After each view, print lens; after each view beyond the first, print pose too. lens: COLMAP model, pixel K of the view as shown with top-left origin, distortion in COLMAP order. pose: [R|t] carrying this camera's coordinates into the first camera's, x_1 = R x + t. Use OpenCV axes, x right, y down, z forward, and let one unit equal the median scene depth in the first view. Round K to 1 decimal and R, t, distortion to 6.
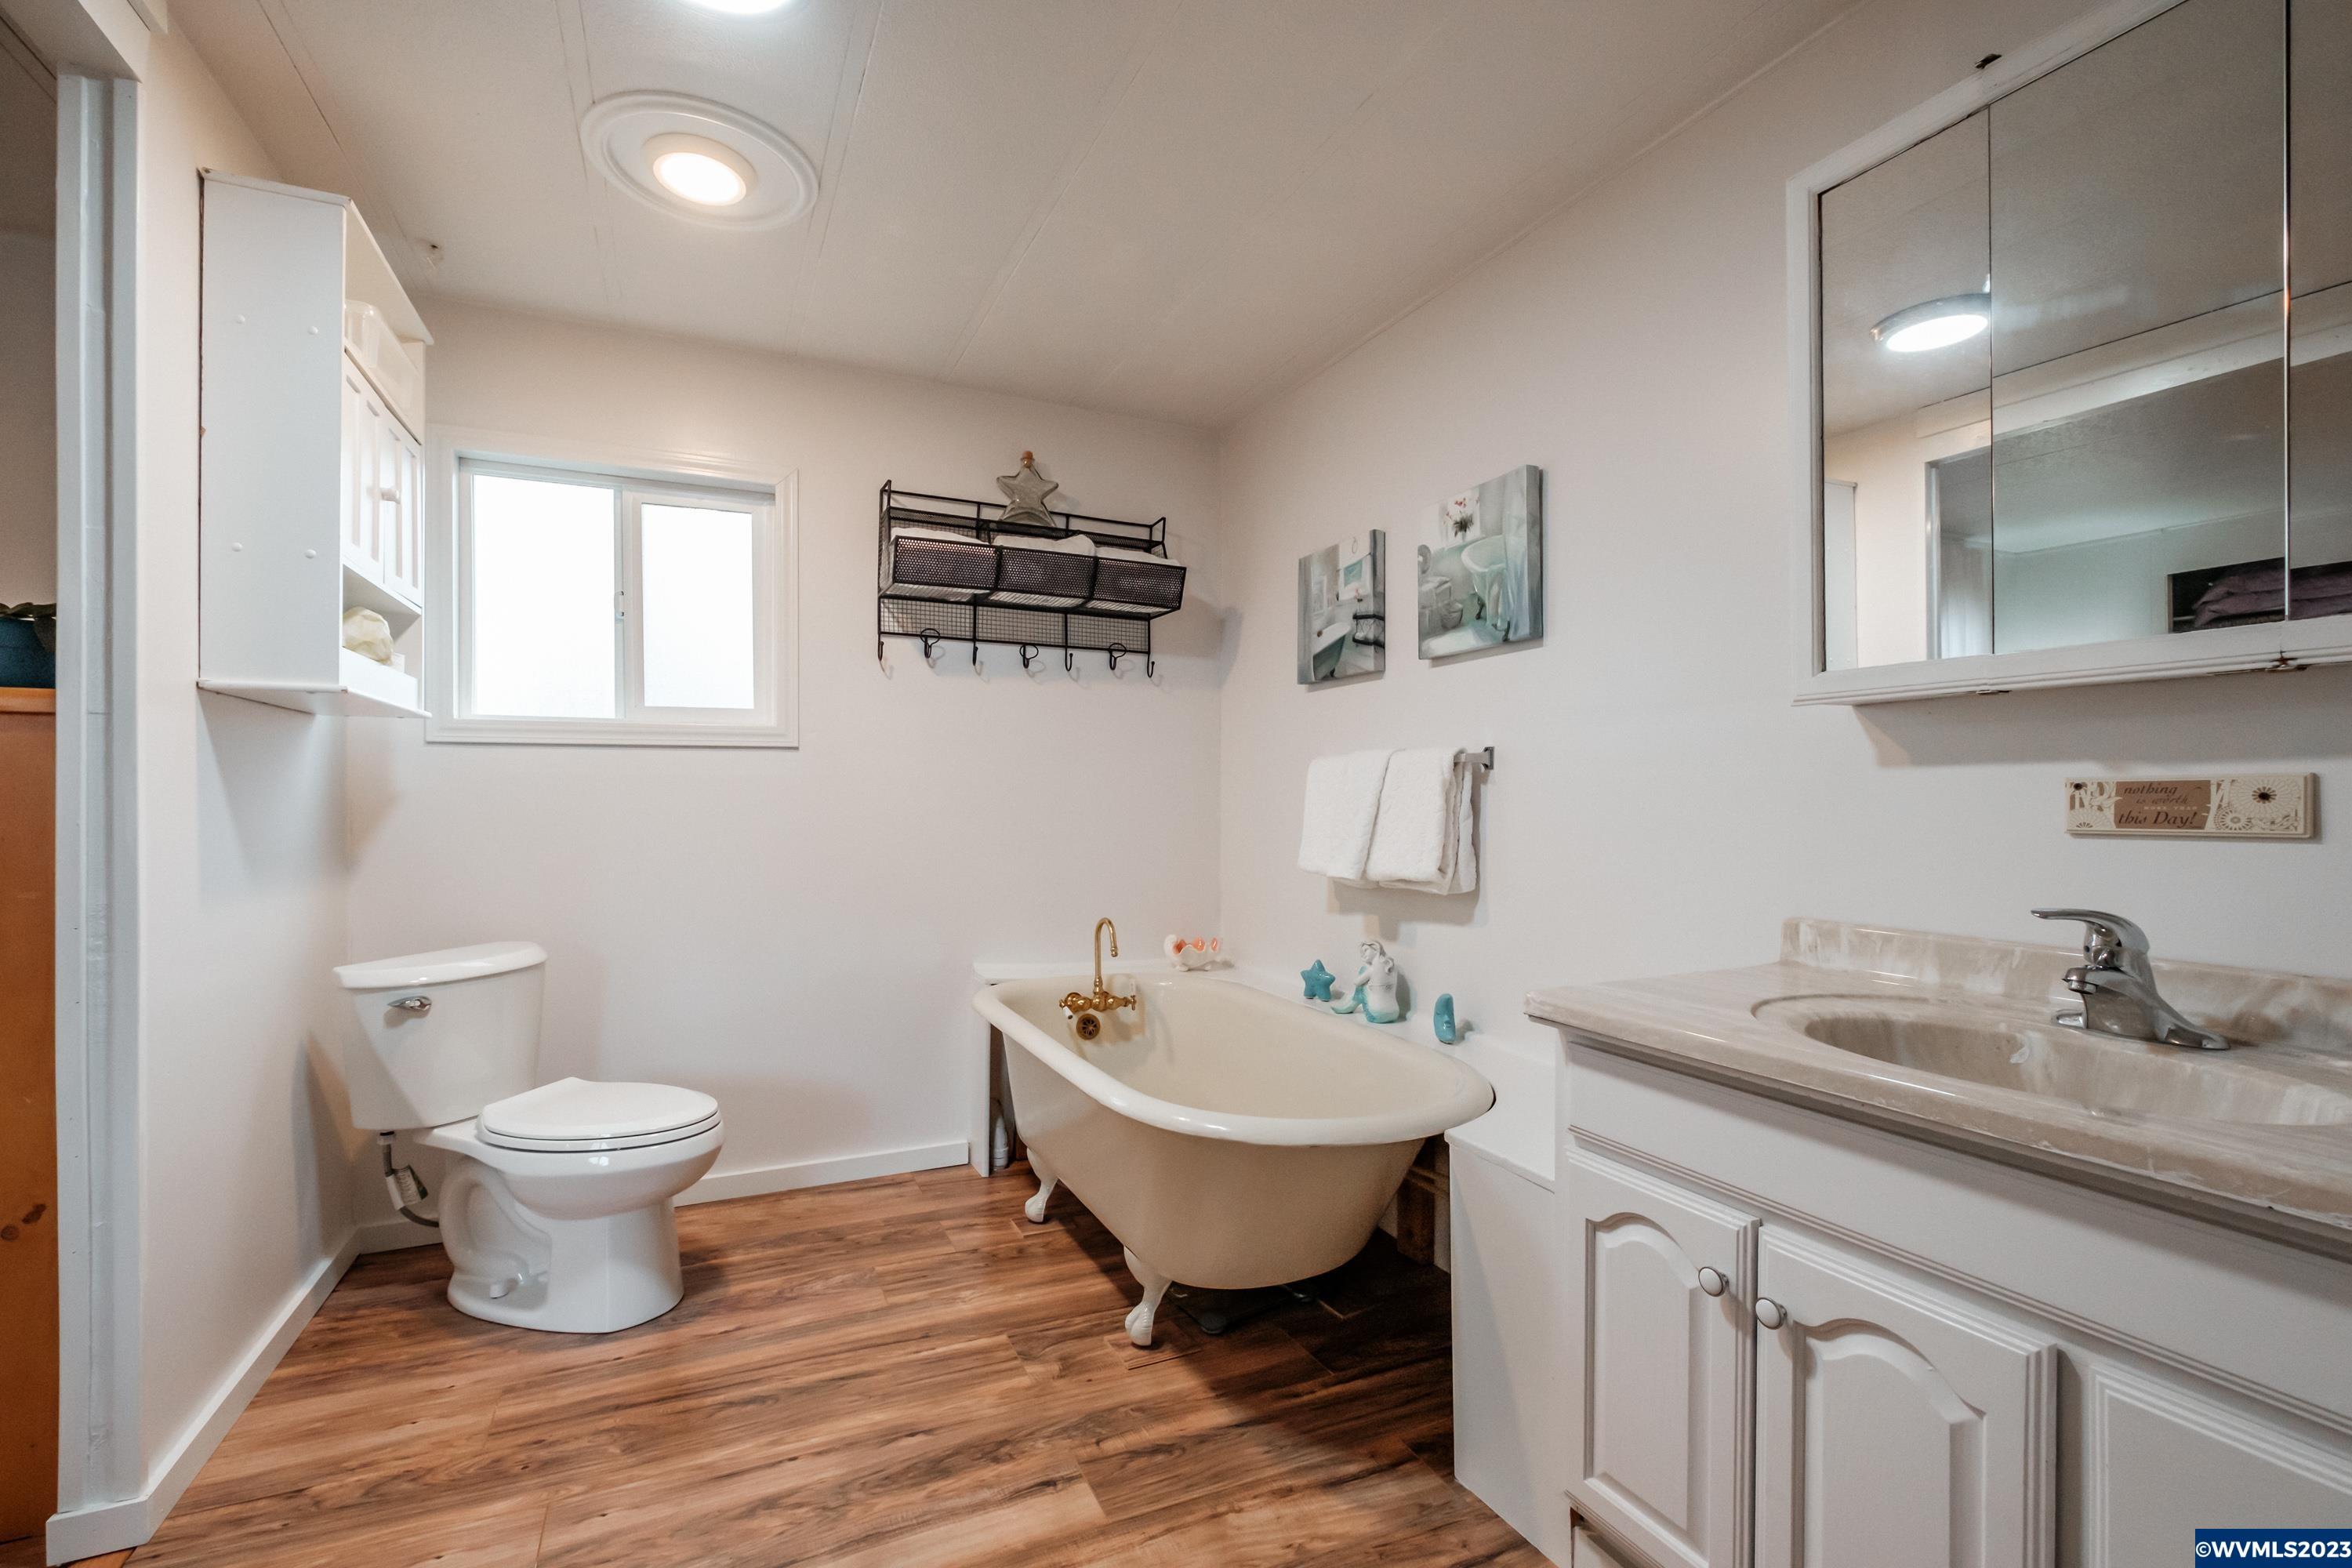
lens RADIAL K [[1027.4, 0, 1162.0], [0, 1027.4, 798.9], [0, 0, 1]] dist [0.001827, 0.000740]
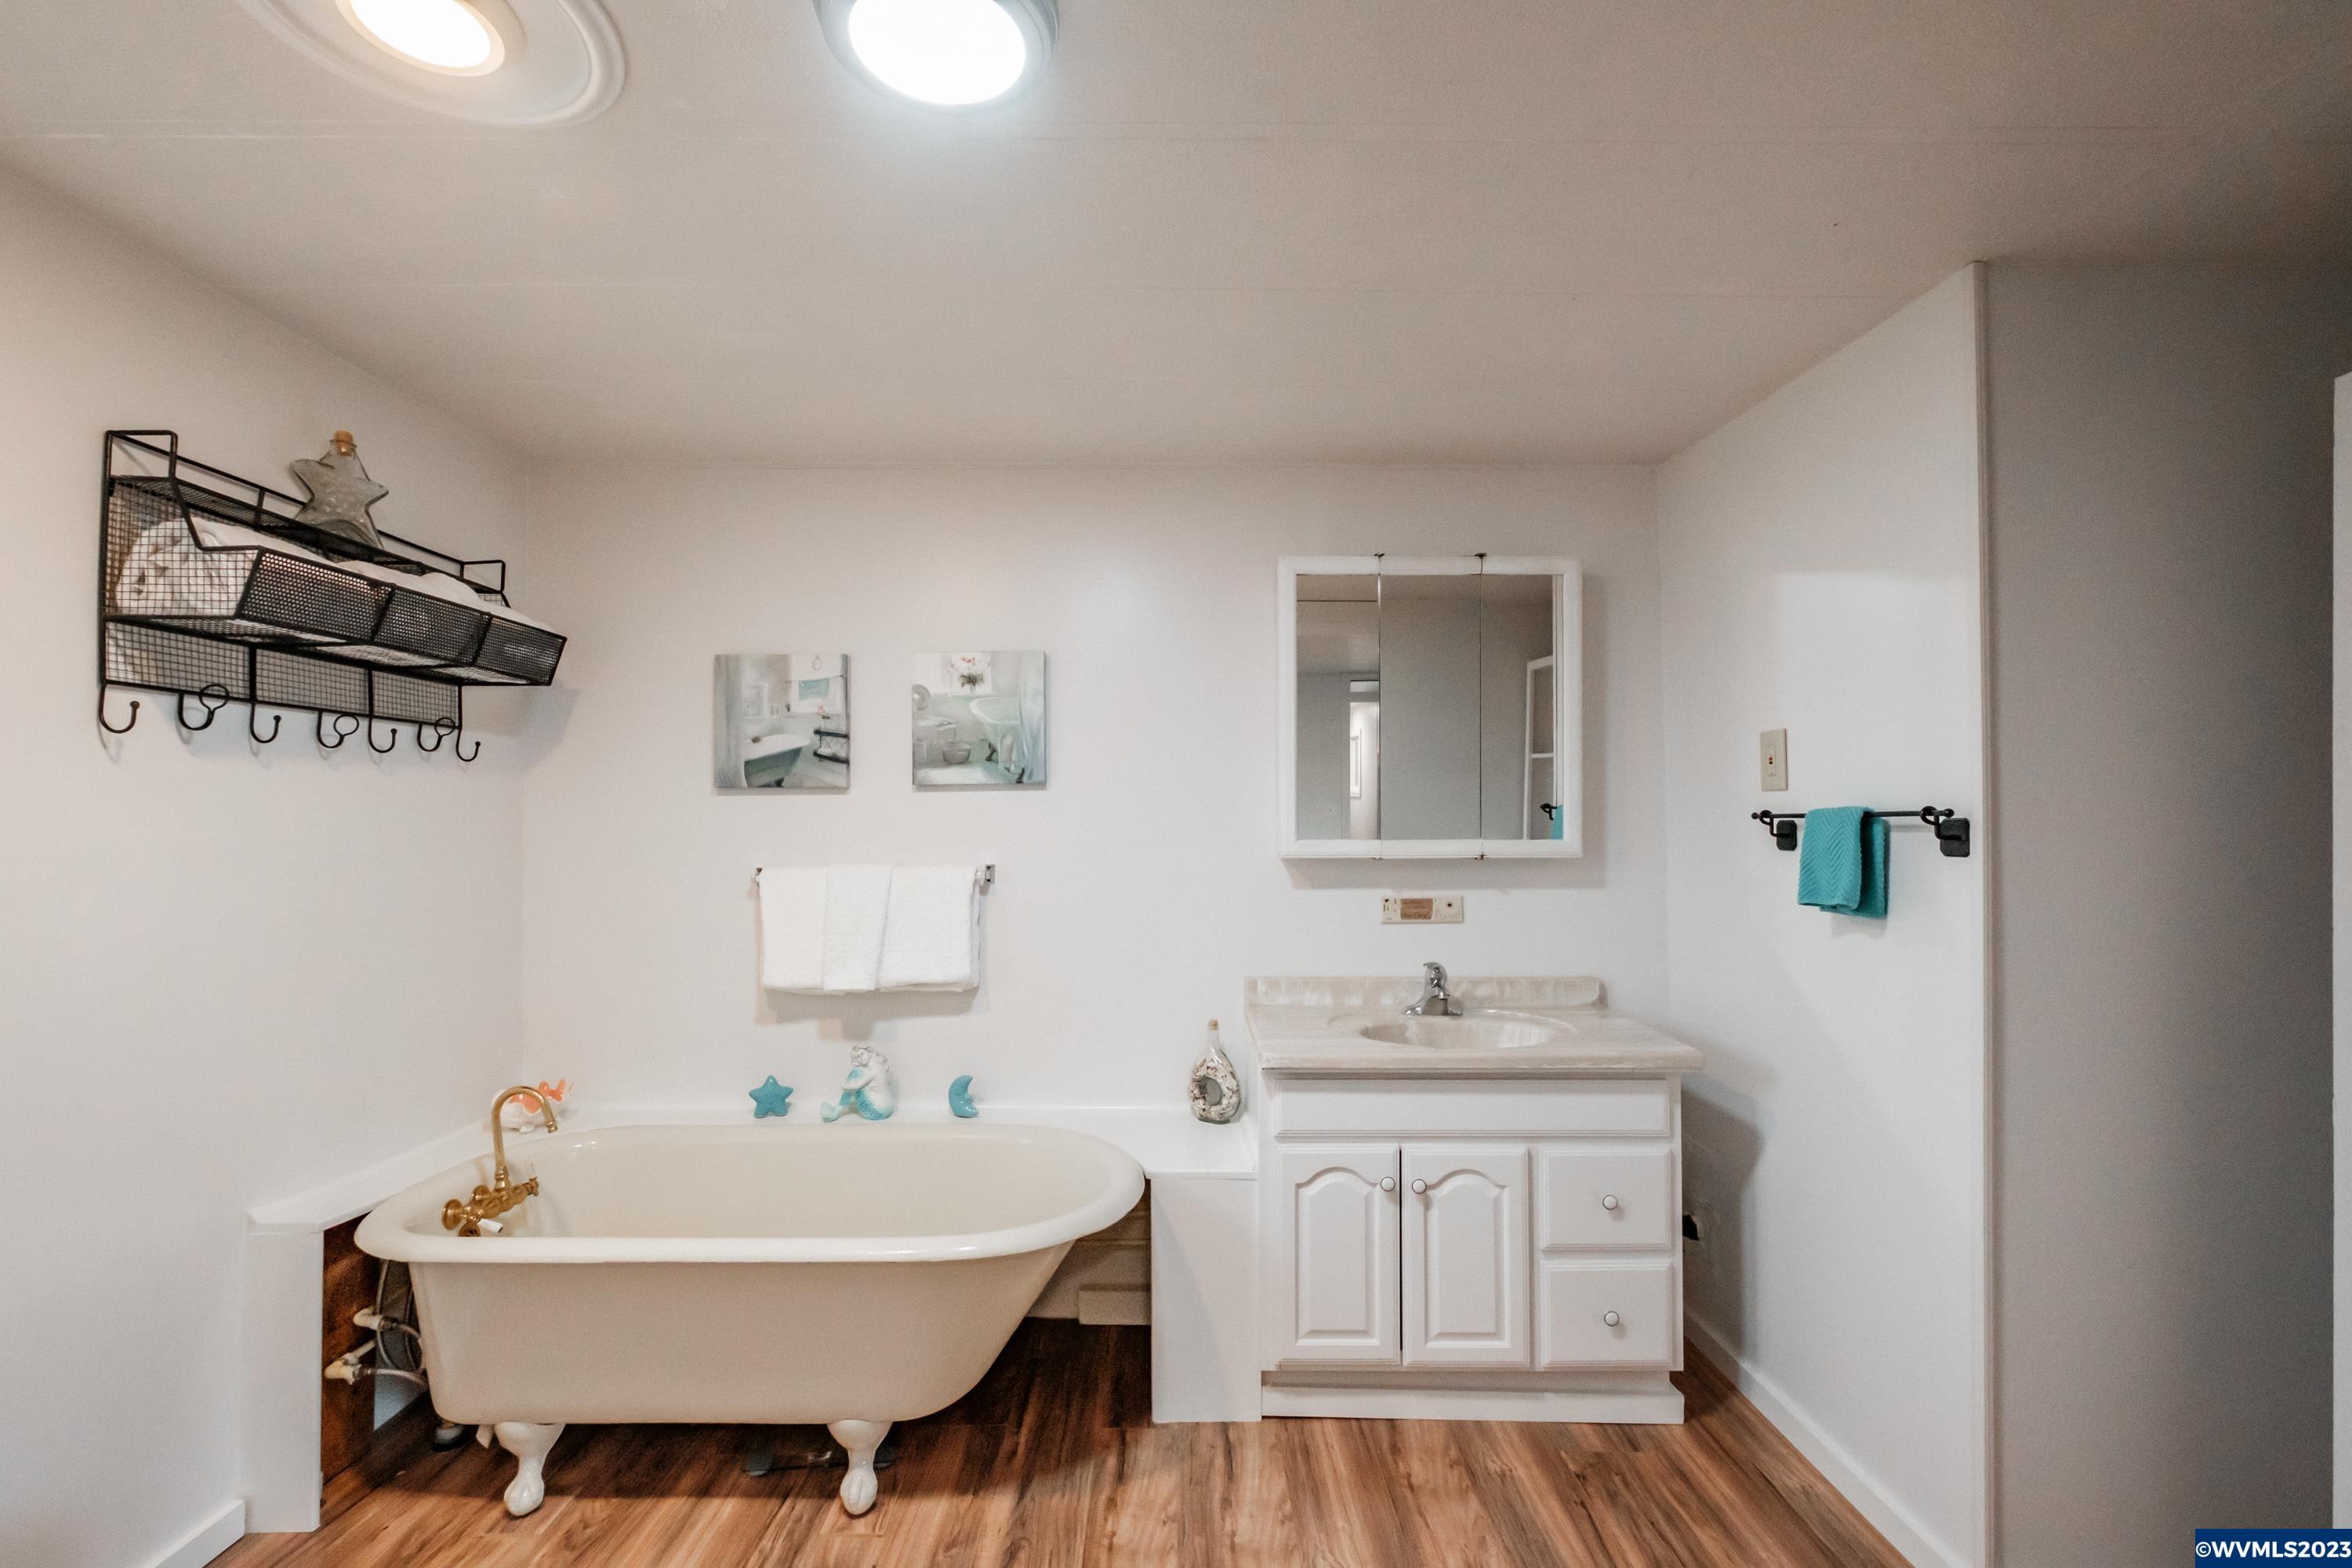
lens RADIAL K [[1027.4, 0, 1162.0], [0, 1027.4, 798.9], [0, 0, 1]] dist [0.001827, 0.000740]
pose [[0.419954, 0.008778, 0.907503, -0.681614], [0.004056, 0.999925, -0.011548, -0.109988], [-0.907536, 0.008530, 0.419887, 0.289032]]
